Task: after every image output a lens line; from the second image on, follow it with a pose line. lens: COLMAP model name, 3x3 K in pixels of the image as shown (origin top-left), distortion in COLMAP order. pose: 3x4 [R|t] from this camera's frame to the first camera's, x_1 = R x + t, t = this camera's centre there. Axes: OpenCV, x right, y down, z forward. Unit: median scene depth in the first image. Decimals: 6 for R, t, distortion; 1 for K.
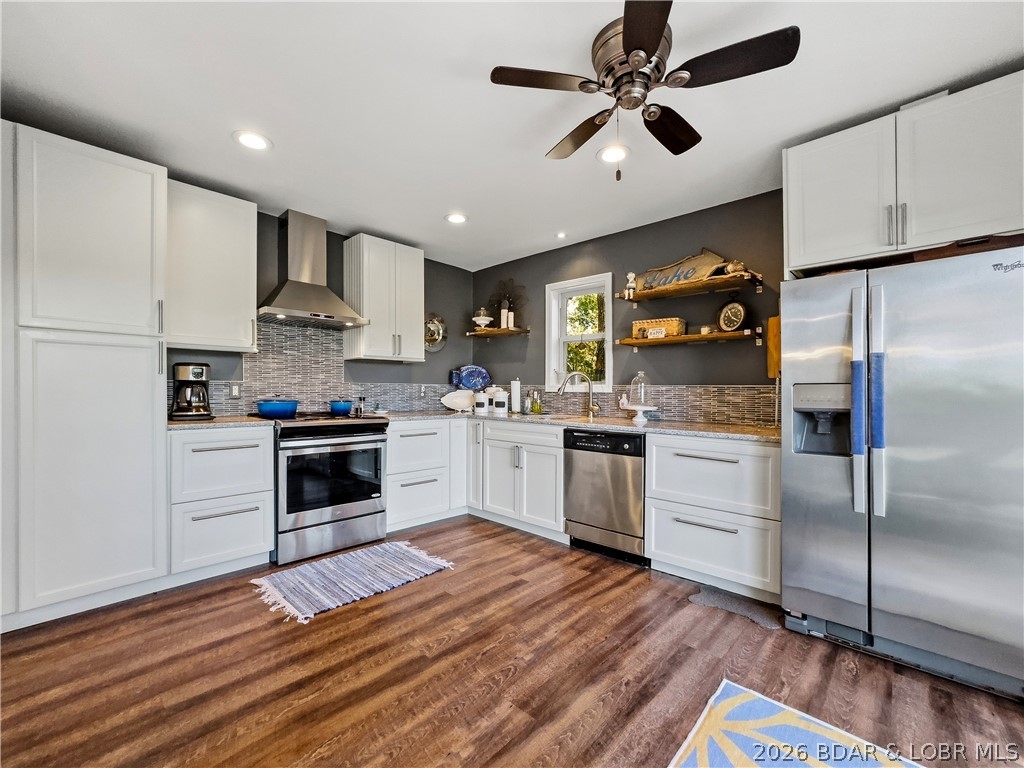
lens RADIAL K [[426.9, 0, 512.7], [0, 426.9, 390.5], [0, 0, 1]] dist [-0.039223, 0.017842]
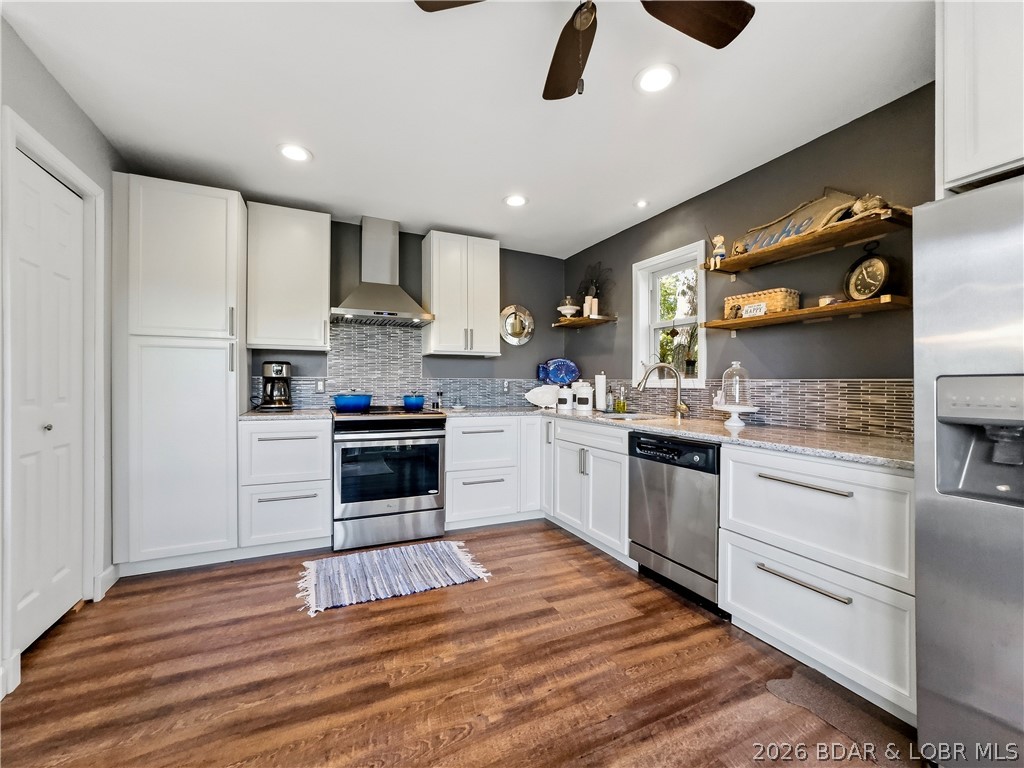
lens RADIAL K [[417.9, 0, 512.0], [0, 417.9, 384.0], [0, 0, 1]] dist [-0.038106, 0.017440]
pose [[0.934137, -0.000503, -0.356914, 0.212129], [-0.000320, 0.999997, -0.002245, -0.002185], [0.356914, 0.002211, 0.934135, 0.169274]]
